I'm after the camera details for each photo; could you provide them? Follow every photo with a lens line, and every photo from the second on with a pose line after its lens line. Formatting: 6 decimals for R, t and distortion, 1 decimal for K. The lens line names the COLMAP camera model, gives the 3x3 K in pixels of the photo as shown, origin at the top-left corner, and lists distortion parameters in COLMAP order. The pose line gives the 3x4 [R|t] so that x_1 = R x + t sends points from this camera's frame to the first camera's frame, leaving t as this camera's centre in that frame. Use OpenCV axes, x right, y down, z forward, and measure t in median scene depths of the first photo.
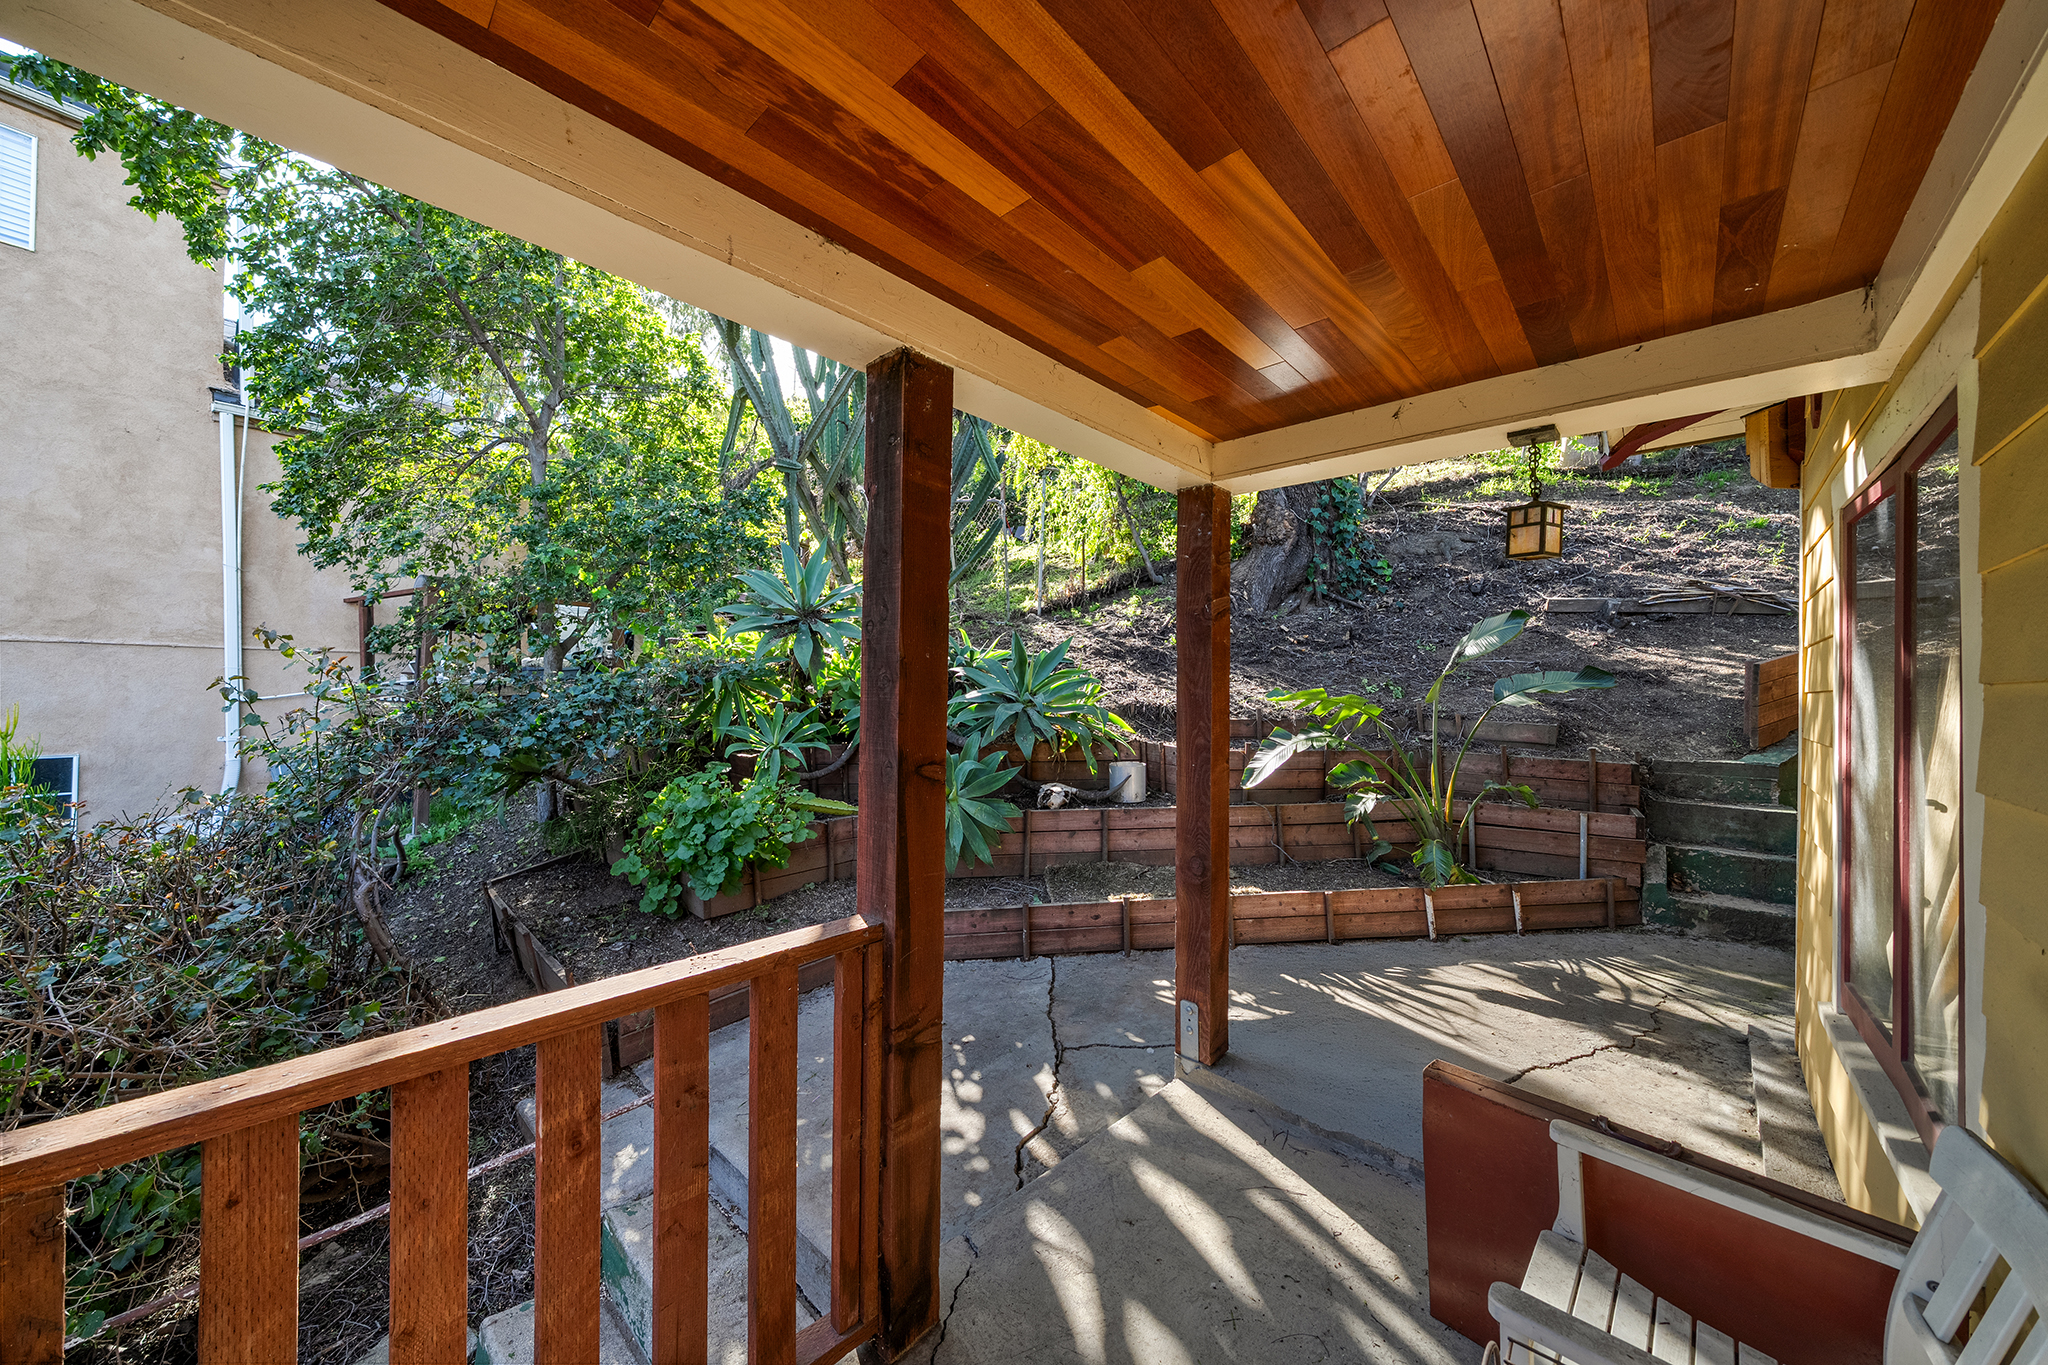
lens RADIAL K [[696.4, 0, 1032.0], [0, 696.4, 697.4], [0, 0, 1]] dist [-0.000703, -0.000055]
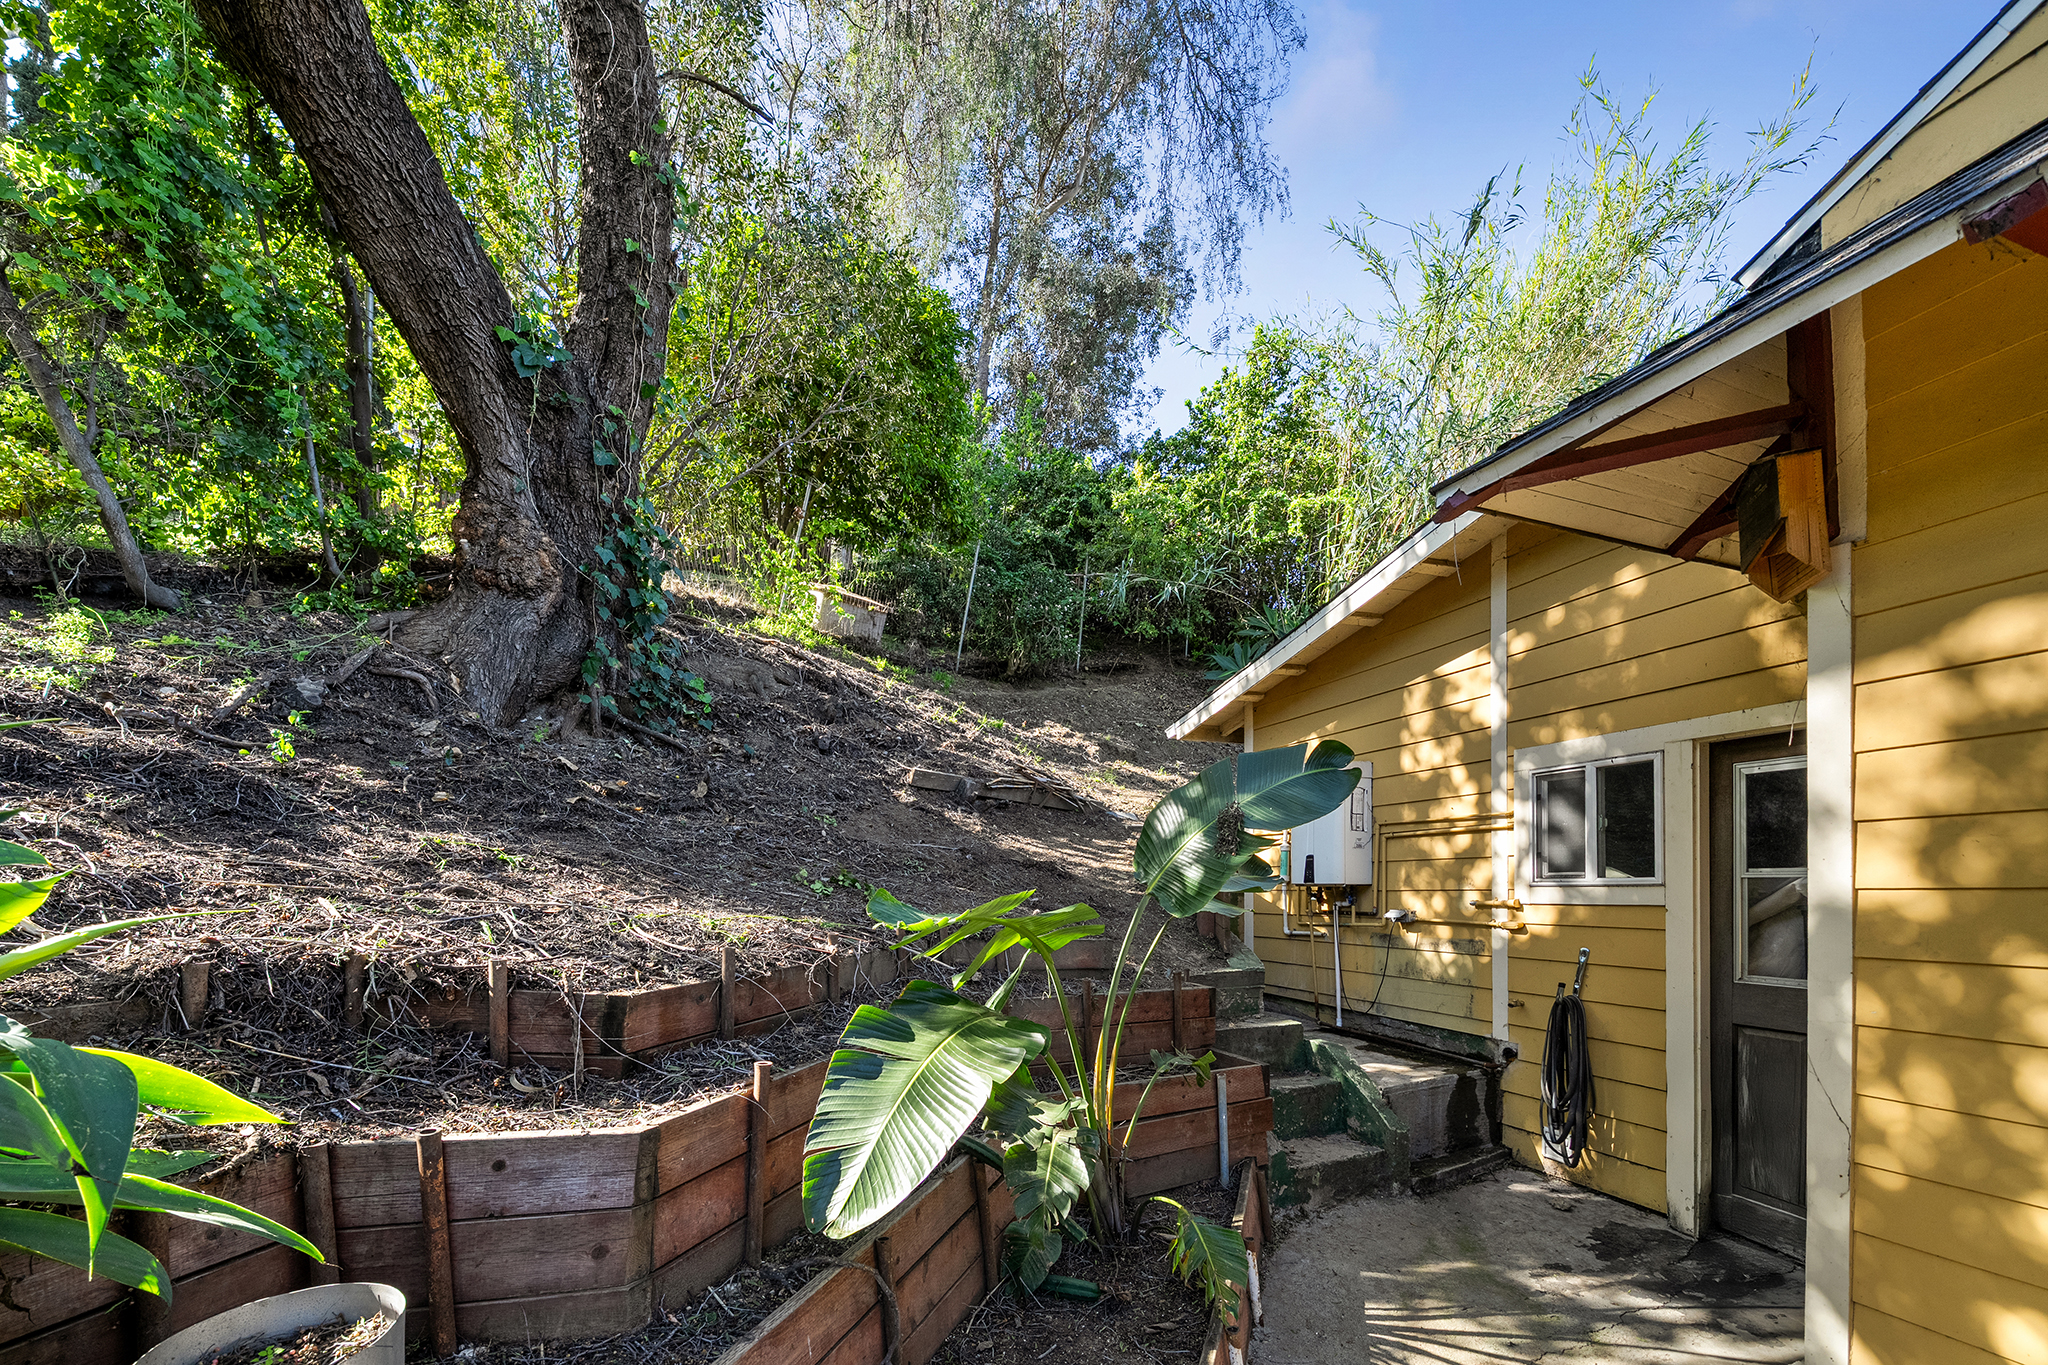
lens RADIAL K [[770.2, 0, 1015.6], [0, 770.2, 867.4], [0, 0, 1]] dist [-0.003422, -0.000323]
pose [[0.452539, 0.013222, 0.891646, 0.038422], [0.020358, 0.999476, -0.025153, -0.010243], [-0.891512, 0.029535, 0.452033, 0.591751]]
